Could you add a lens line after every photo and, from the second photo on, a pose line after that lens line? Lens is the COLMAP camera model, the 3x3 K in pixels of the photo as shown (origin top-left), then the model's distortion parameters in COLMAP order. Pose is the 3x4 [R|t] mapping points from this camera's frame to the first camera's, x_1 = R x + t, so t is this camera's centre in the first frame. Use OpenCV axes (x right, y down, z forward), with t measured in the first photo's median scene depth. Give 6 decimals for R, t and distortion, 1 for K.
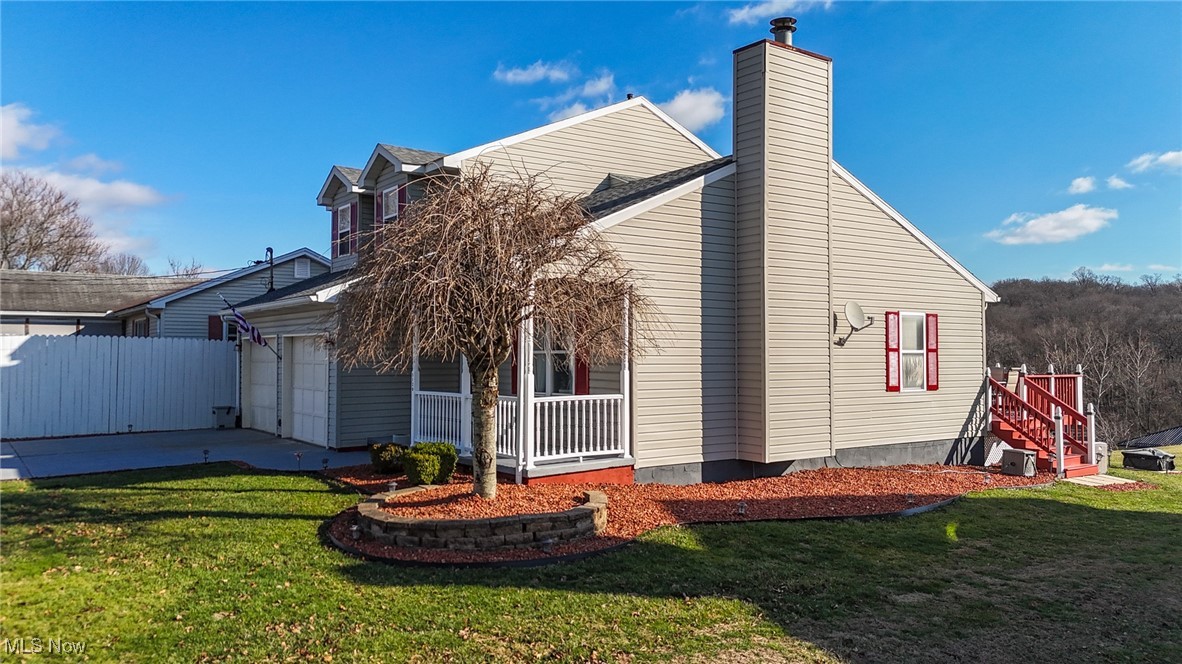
lens RADIAL K [[863.6, 0, 591.0], [0, 863.6, 332.0], [0, 0, 1]] dist [0.090792, -0.093479]
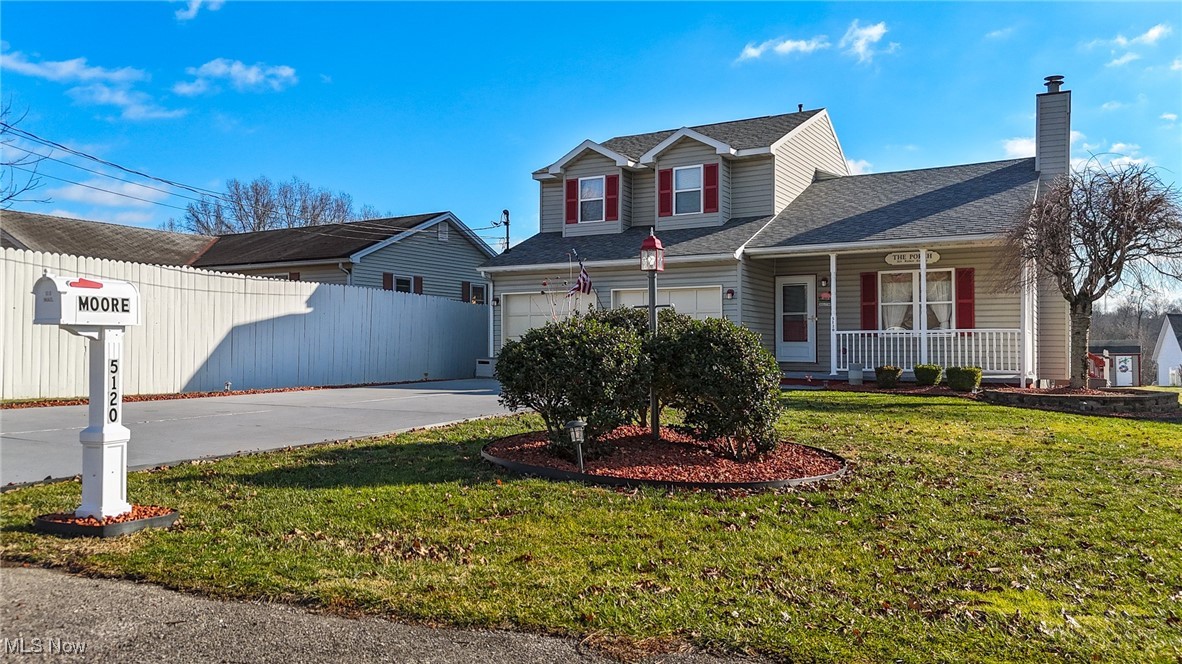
lens RADIAL K [[875.1, 0, 591.0], [0, 875.1, 332.0], [0, 0, 1]] dist [0.089682, -0.098235]
pose [[0.905233, 0.011522, 0.424760, -0.880945], [-0.014279, 0.999893, 0.003310, 0.057332], [-0.424676, -0.009061, 0.905300, -0.012742]]
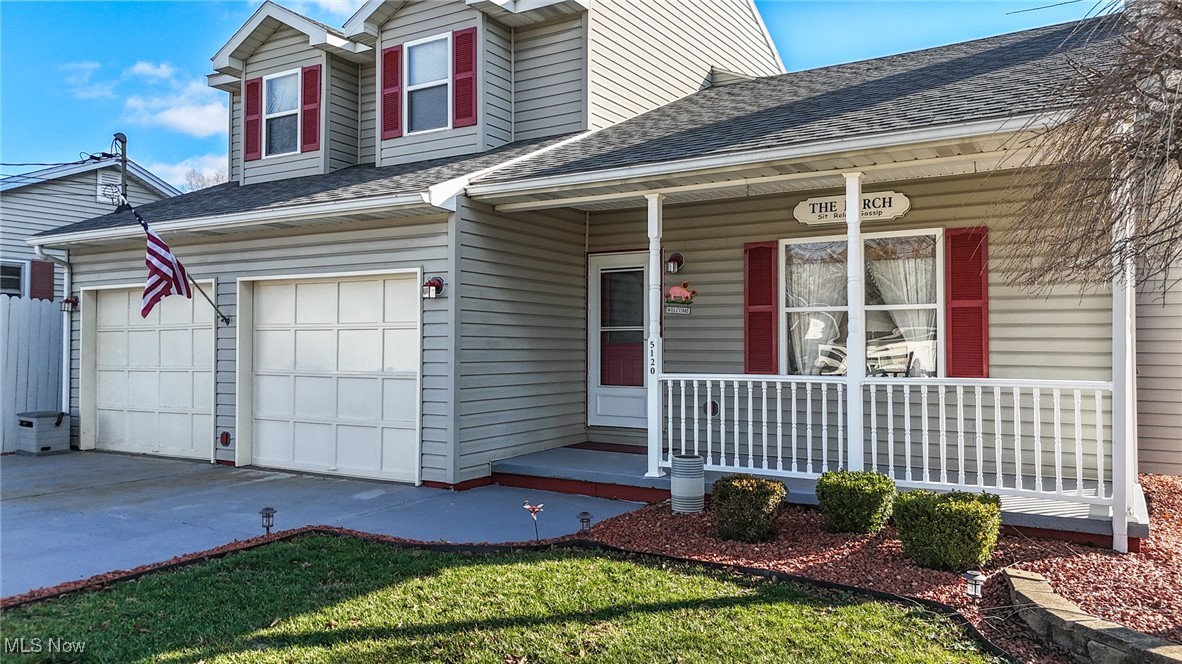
lens RADIAL K [[863.6, 0, 591.0], [0, 863.6, 332.0], [0, 0, 1]] dist [0.090792, -0.093479]
pose [[0.921122, 0.011397, 0.389107, -0.372011], [-0.014572, 0.999880, 0.005208, 0.032158], [-0.389001, -0.010468, 0.921178, 0.423034]]
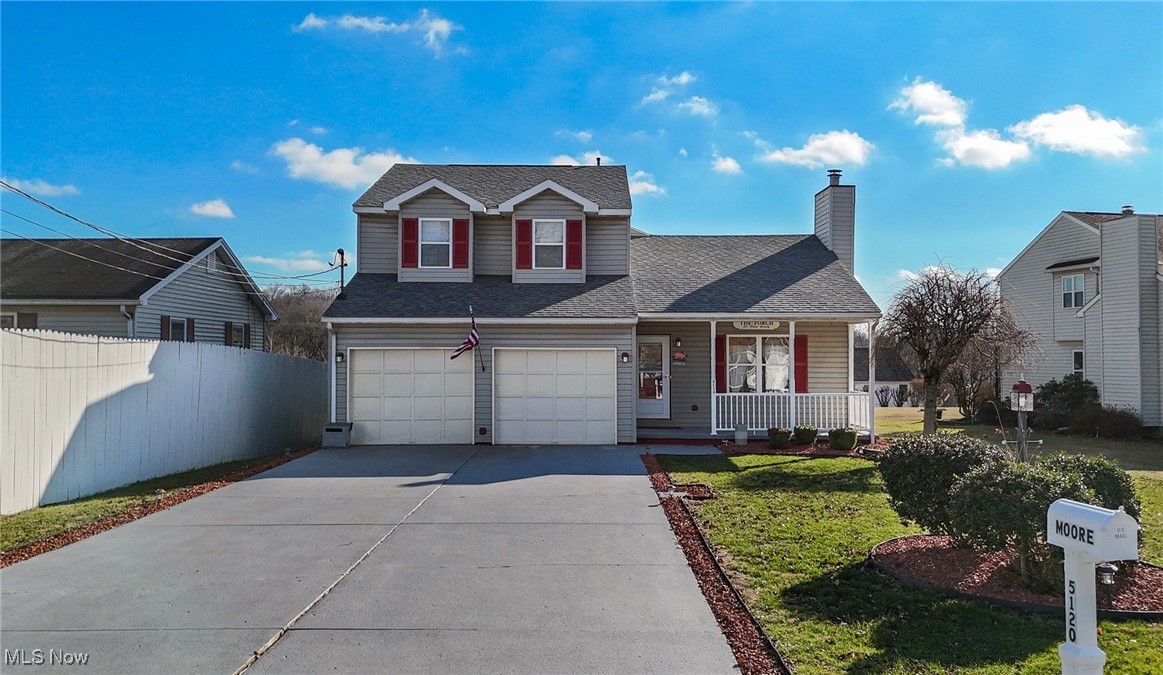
lens RADIAL K [[951.7, 0, 606.2], [0, 951.7, 332.6], [0, 0, 1]] dist [0.099193, 0.000501]
pose [[0.573548, 0.022812, 0.818854, -1.256814], [-0.026904, 0.999597, -0.009003, -0.008128], [-0.818730, -0.016867, 0.573931, 0.229949]]
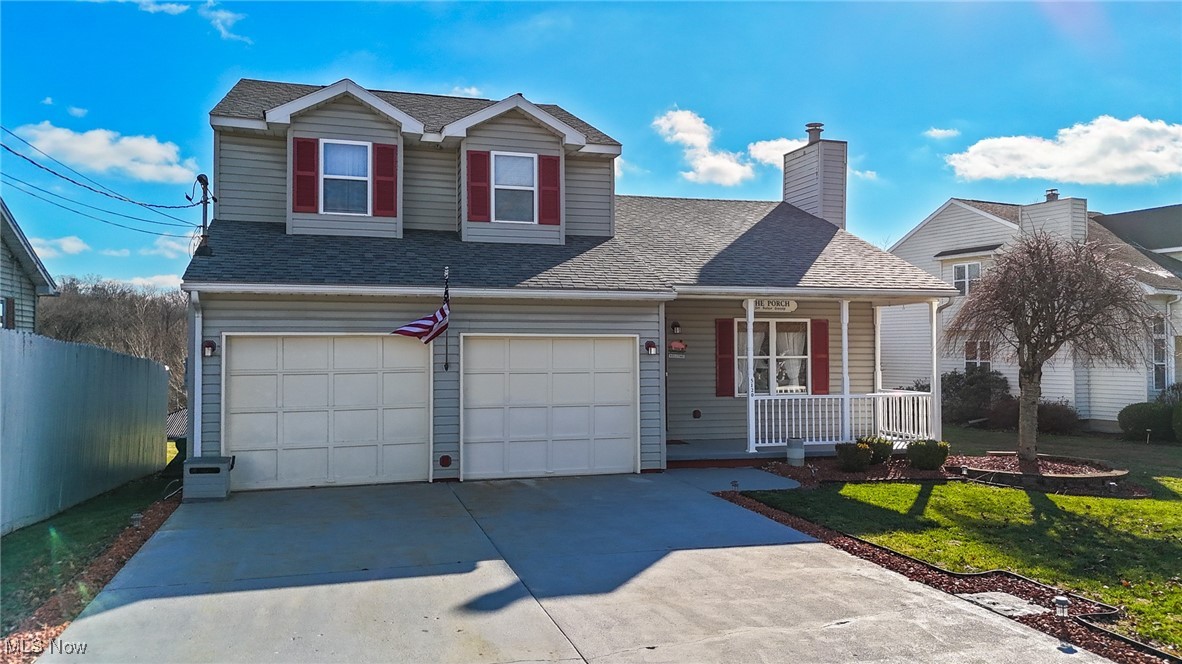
lens RADIAL K [[863.6, 0, 591.0], [0, 863.6, 332.0], [0, 0, 1]] dist [0.090792, -0.093479]
pose [[0.338494, 0.020026, 0.940755, -0.995891], [-0.027004, 0.999568, -0.011562, 0.007869], [-0.940581, -0.021491, 0.338889, 0.686934]]
